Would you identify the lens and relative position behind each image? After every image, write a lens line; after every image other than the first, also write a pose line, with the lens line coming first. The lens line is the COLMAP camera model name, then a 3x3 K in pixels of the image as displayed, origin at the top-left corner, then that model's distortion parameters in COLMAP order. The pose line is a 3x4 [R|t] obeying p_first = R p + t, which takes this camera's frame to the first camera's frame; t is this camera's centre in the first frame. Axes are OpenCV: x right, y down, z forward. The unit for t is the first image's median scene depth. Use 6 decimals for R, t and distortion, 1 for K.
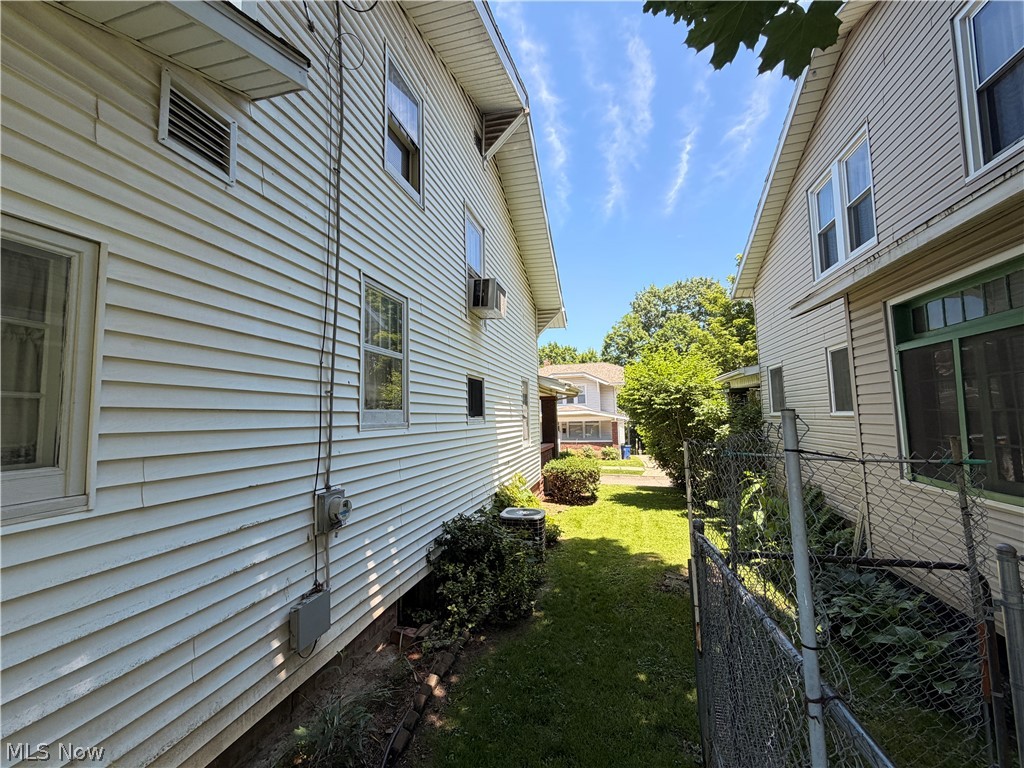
lens RADIAL K [[407.8, 0, 508.8], [0, 407.8, 390.6], [0, 0, 1]] dist [-0.005852, 0.000723]
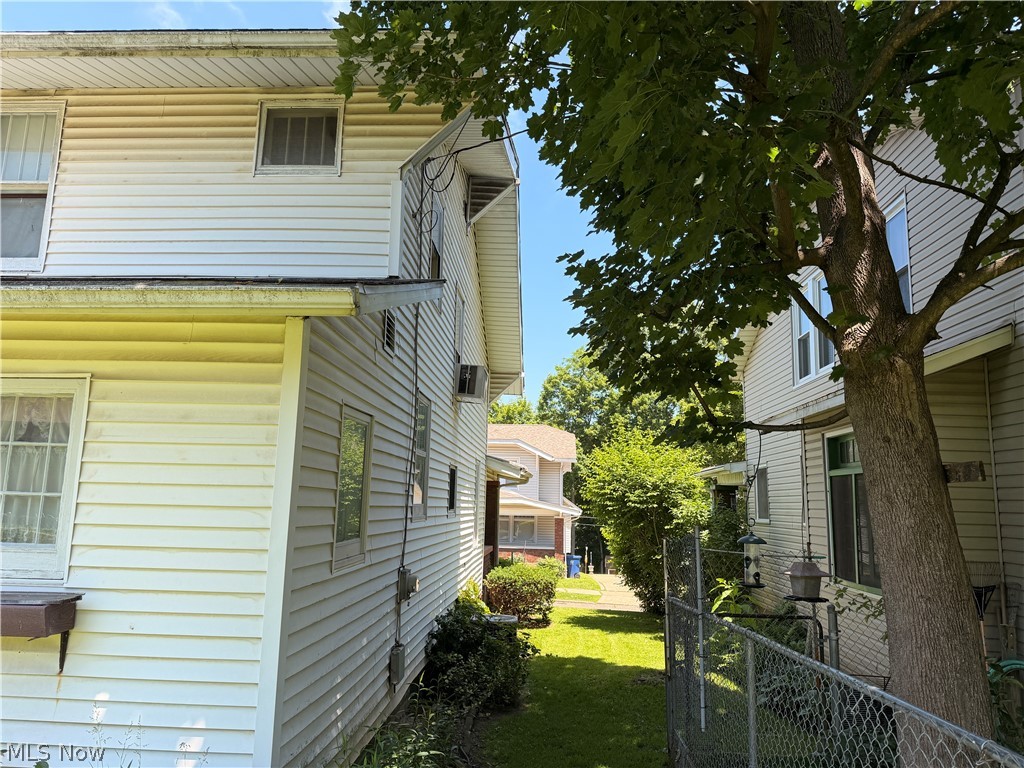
lens RADIAL K [[749.5, 0, 503.9], [0, 749.5, 387.7], [0, 0, 1]] dist [0.071558, -0.068956]
pose [[0.977696, 0.076979, 0.195407, -0.206541], [-0.059683, 0.993884, -0.092917, -0.039181], [-0.201365, 0.079182, 0.976311, -0.461816]]
